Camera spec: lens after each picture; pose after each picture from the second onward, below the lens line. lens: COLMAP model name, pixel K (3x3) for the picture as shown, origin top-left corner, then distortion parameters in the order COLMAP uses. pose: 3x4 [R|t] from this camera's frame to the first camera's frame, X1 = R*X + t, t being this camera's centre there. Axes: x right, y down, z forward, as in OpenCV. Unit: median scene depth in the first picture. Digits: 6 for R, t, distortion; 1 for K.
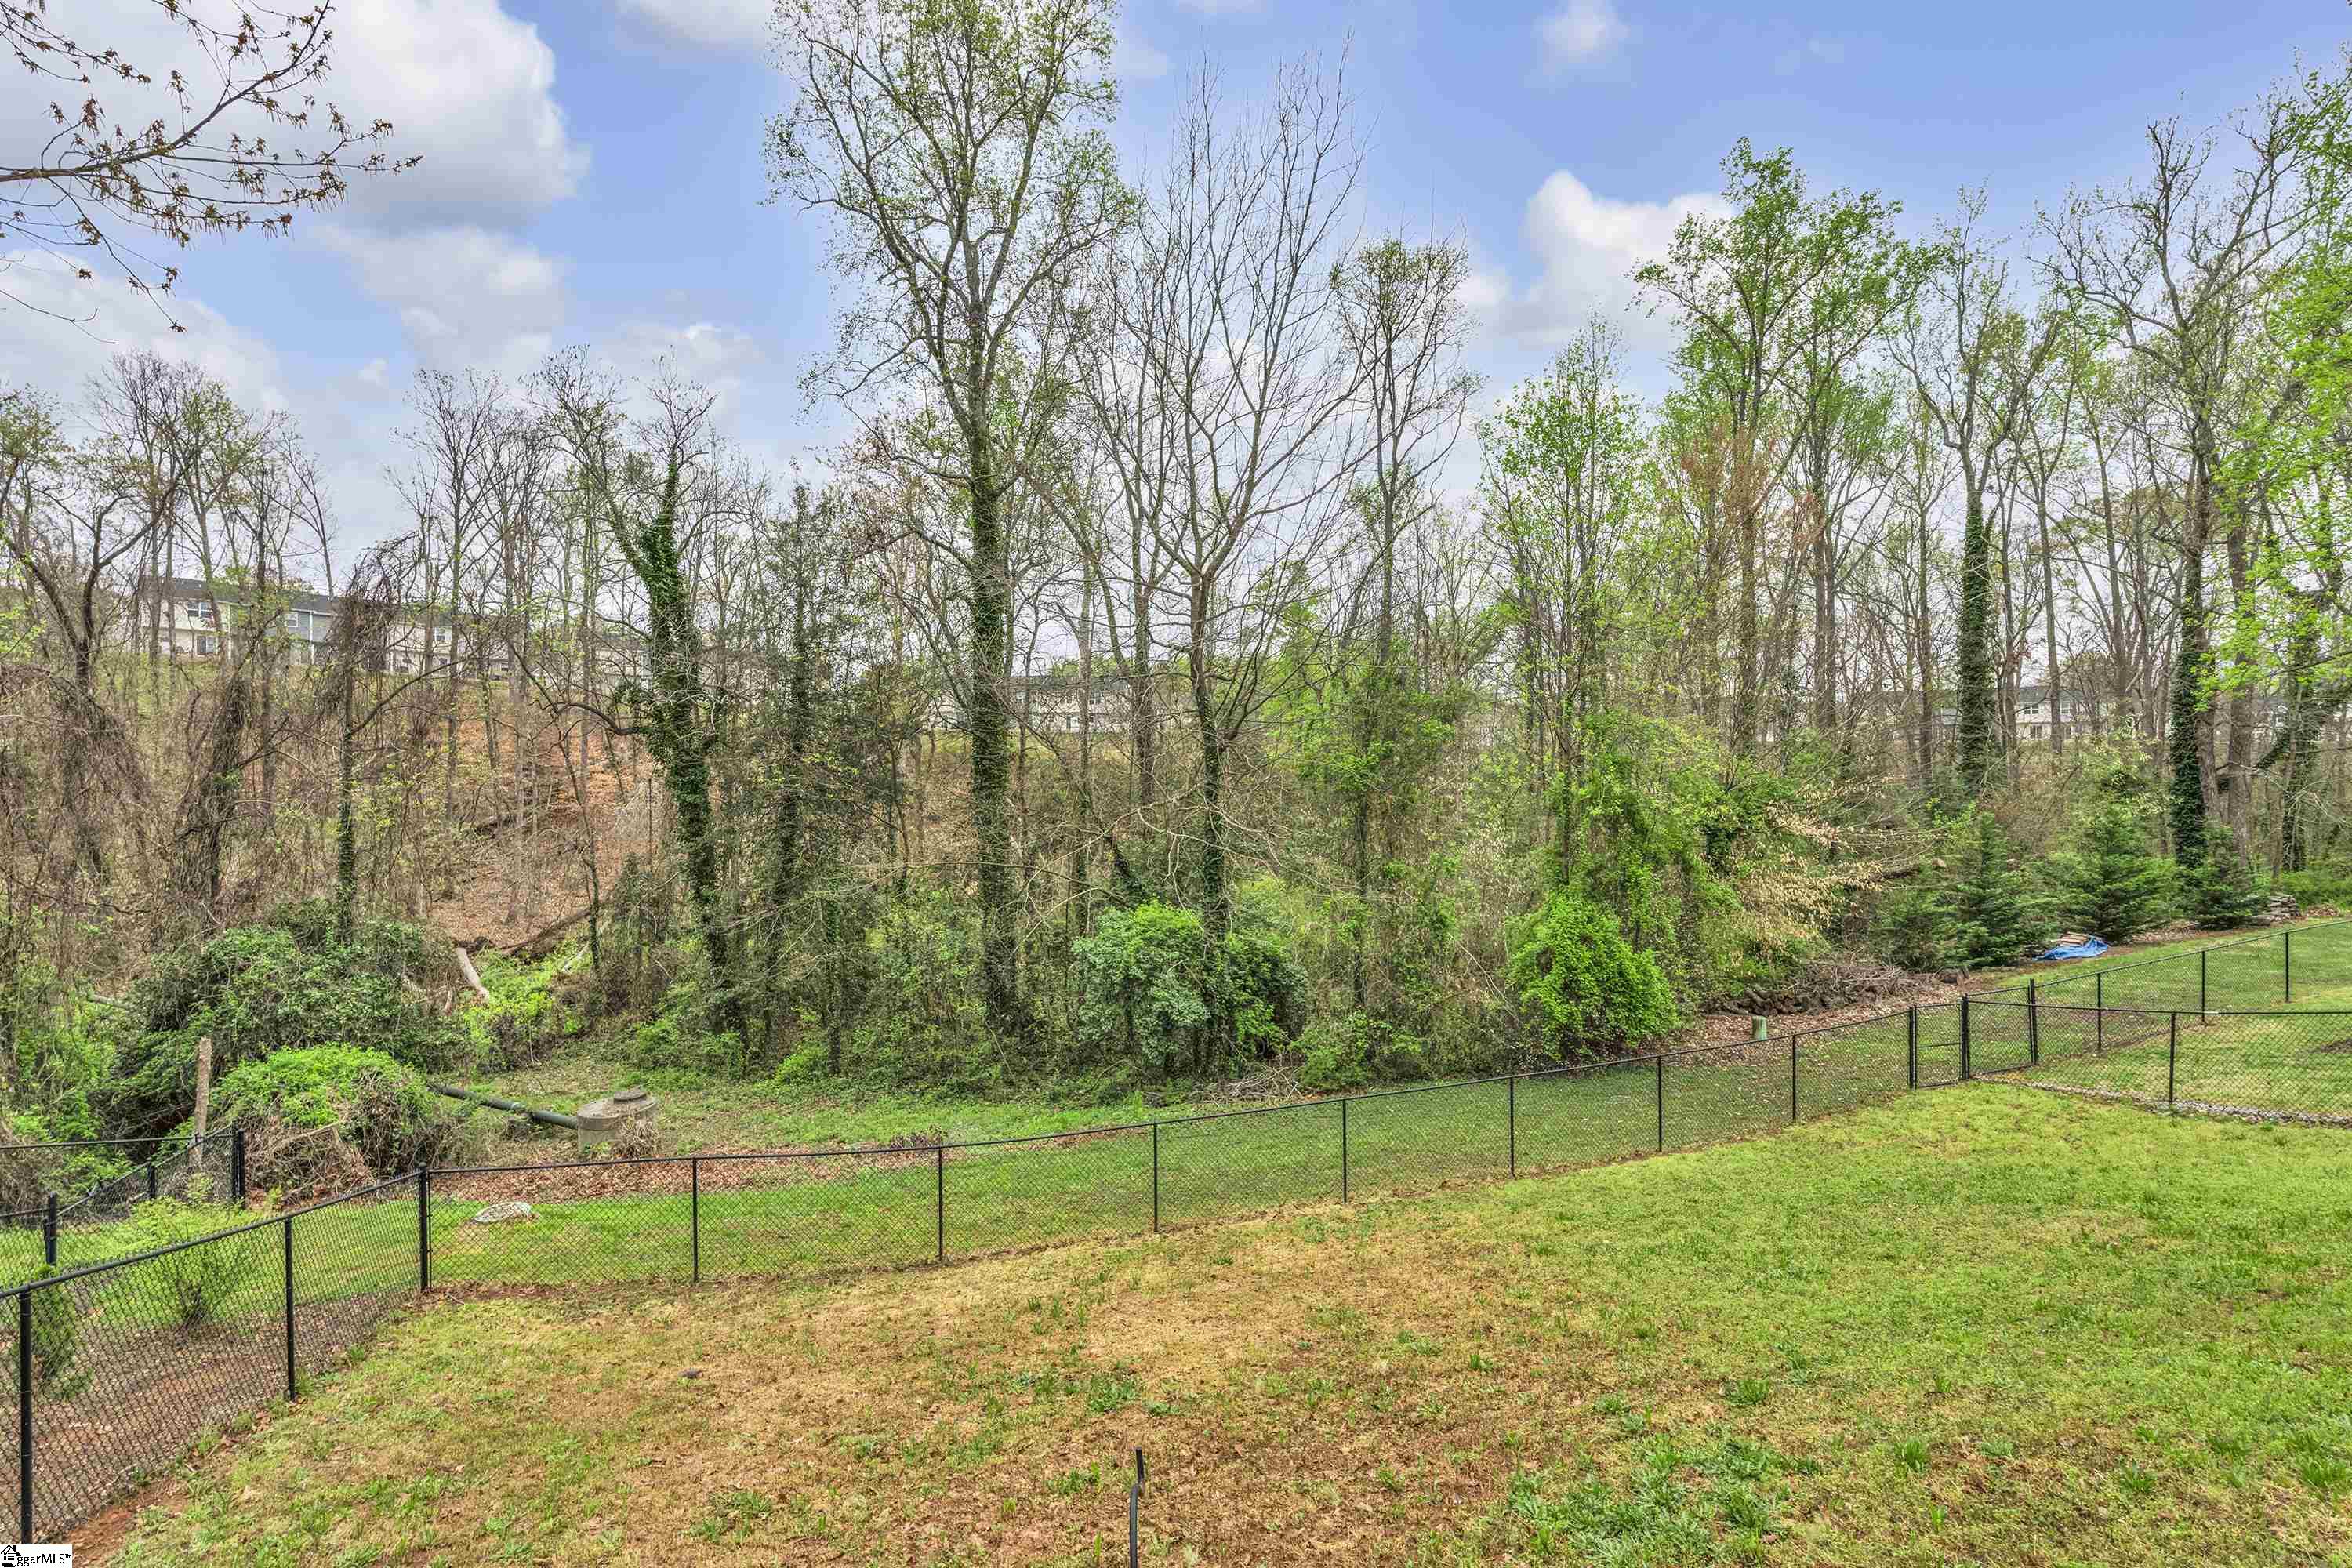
lens RADIAL K [[1017.9, 0, 1177.0], [0, 1017.9, 778.0], [0, 0, 1]] dist [-0.008242, 0.000538]
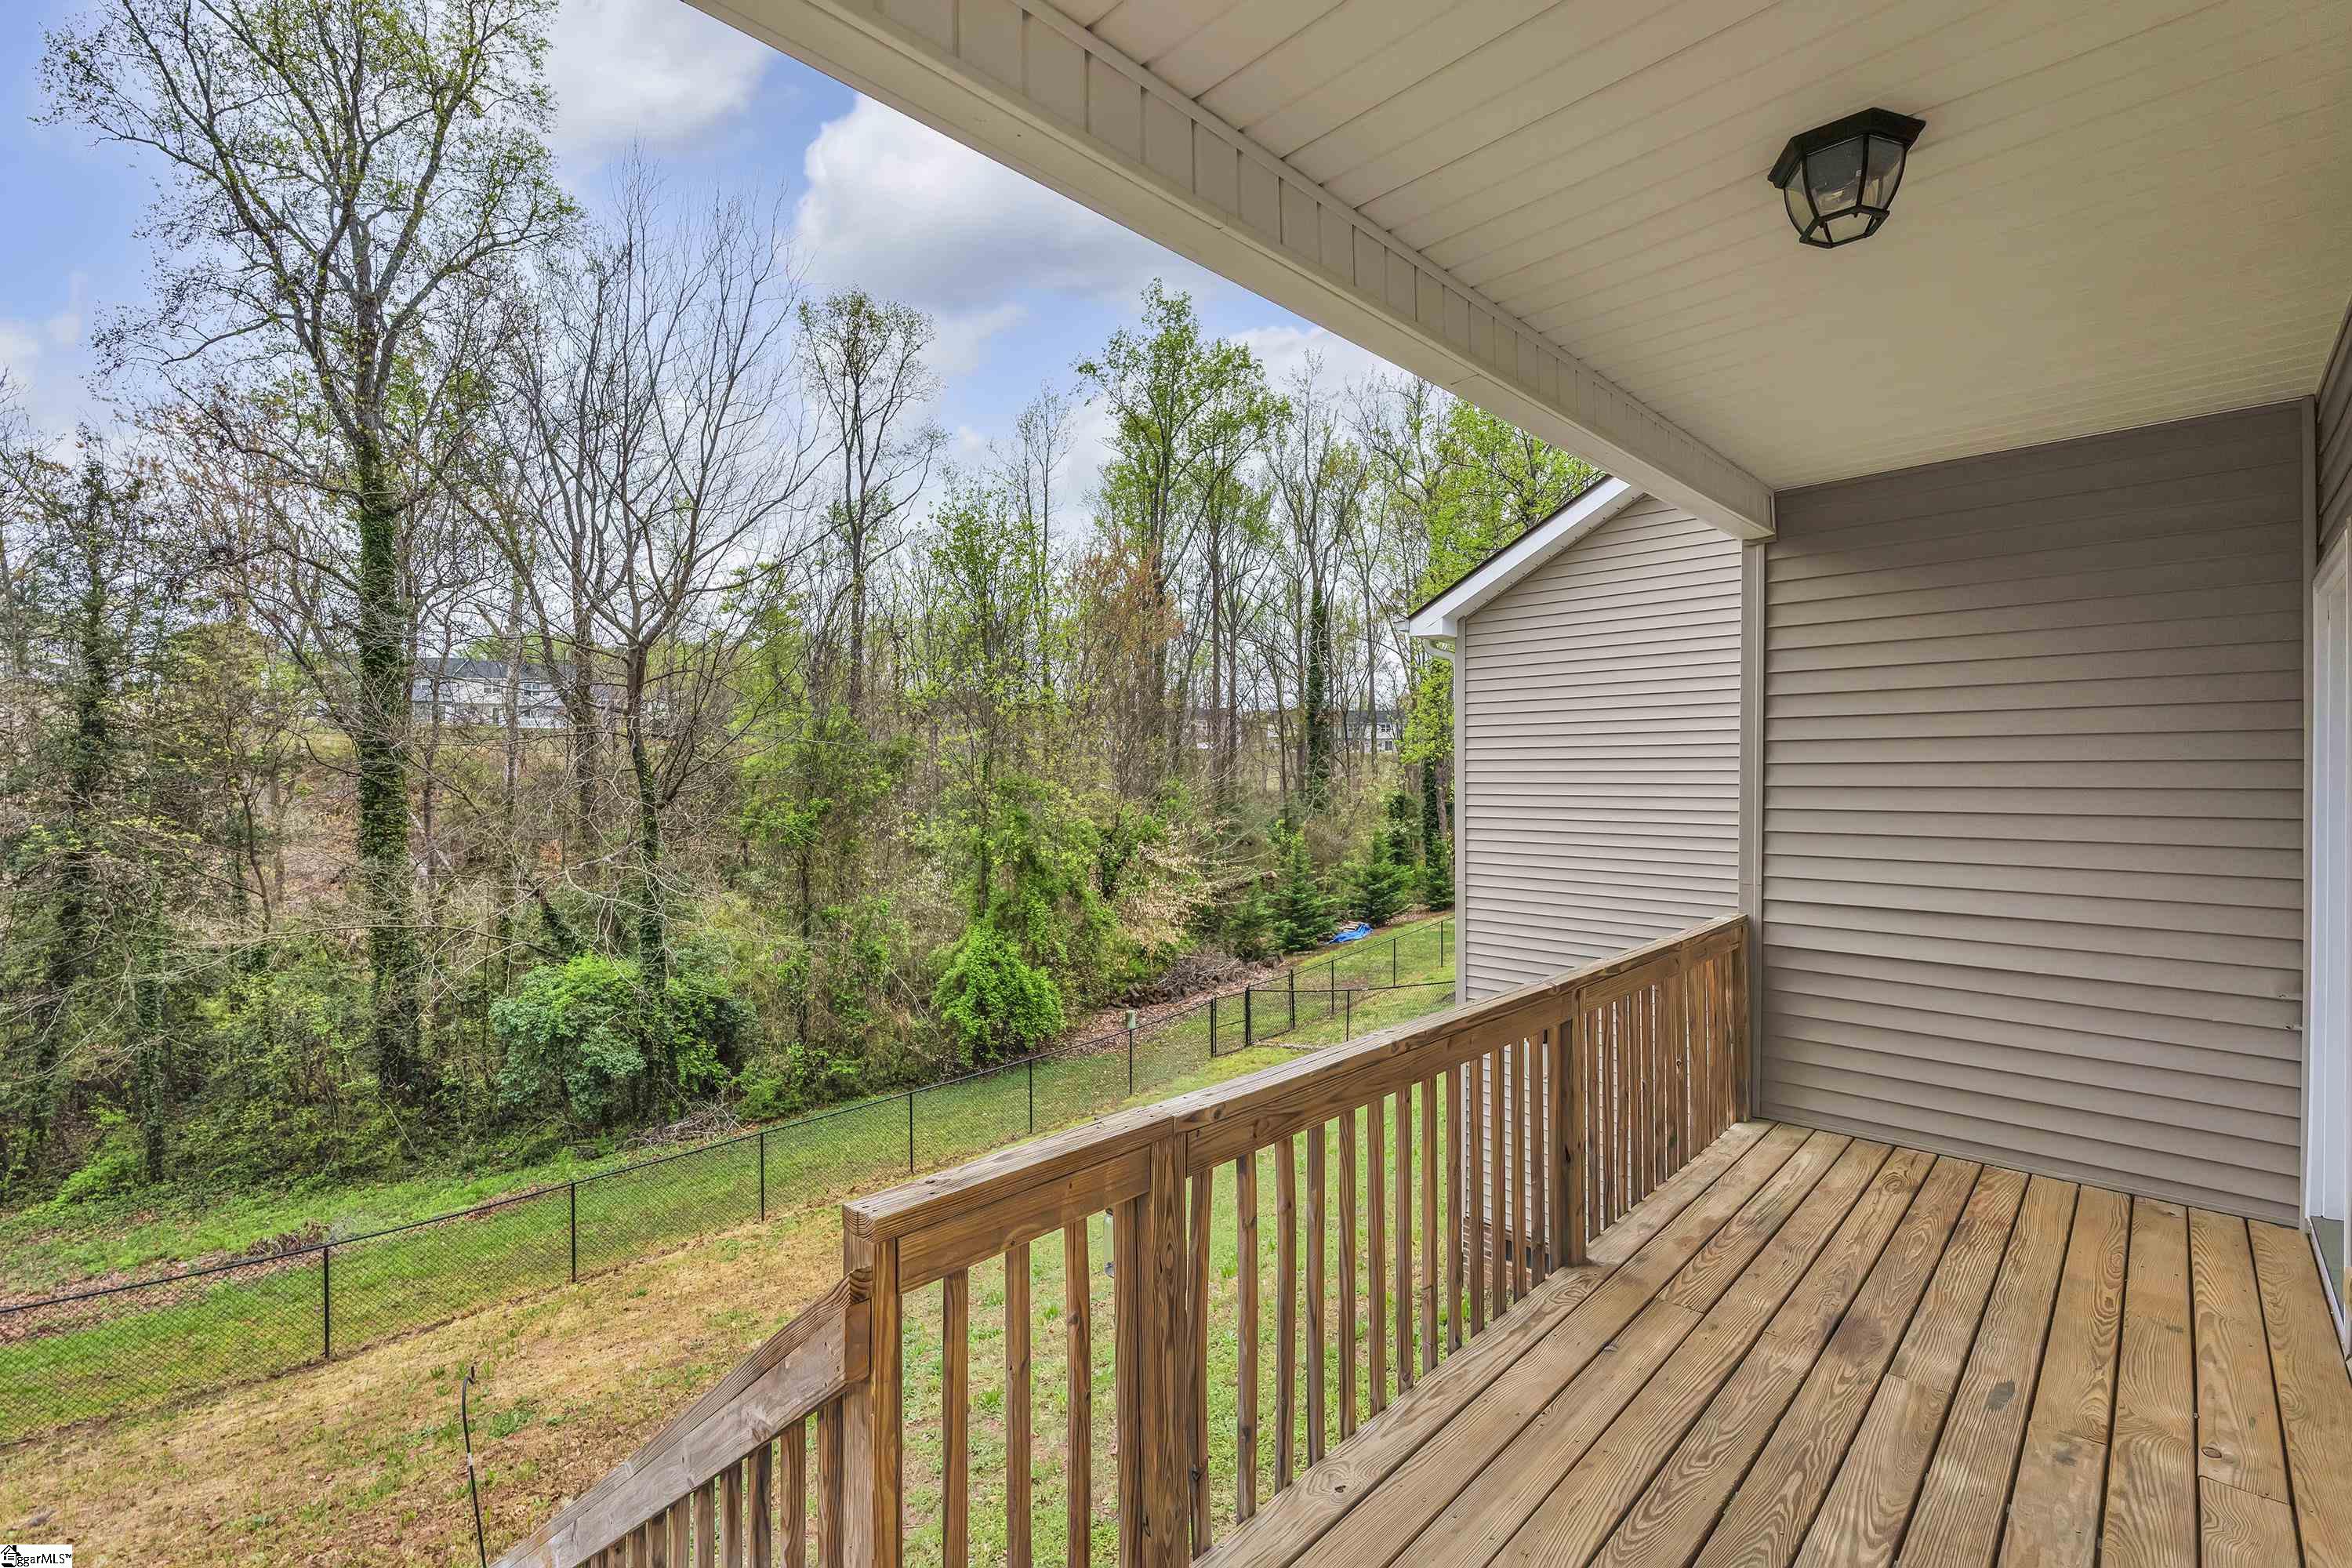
lens RADIAL K [[1017.9, 0, 1177.0], [0, 1017.9, 778.0], [0, 0, 1]] dist [-0.008242, 0.000538]
pose [[0.885161, 0.002867, 0.465276, 0.027317], [-0.006102, 0.999967, 0.005447, -0.065084], [-0.465245, -0.007661, 0.885149, -0.161275]]
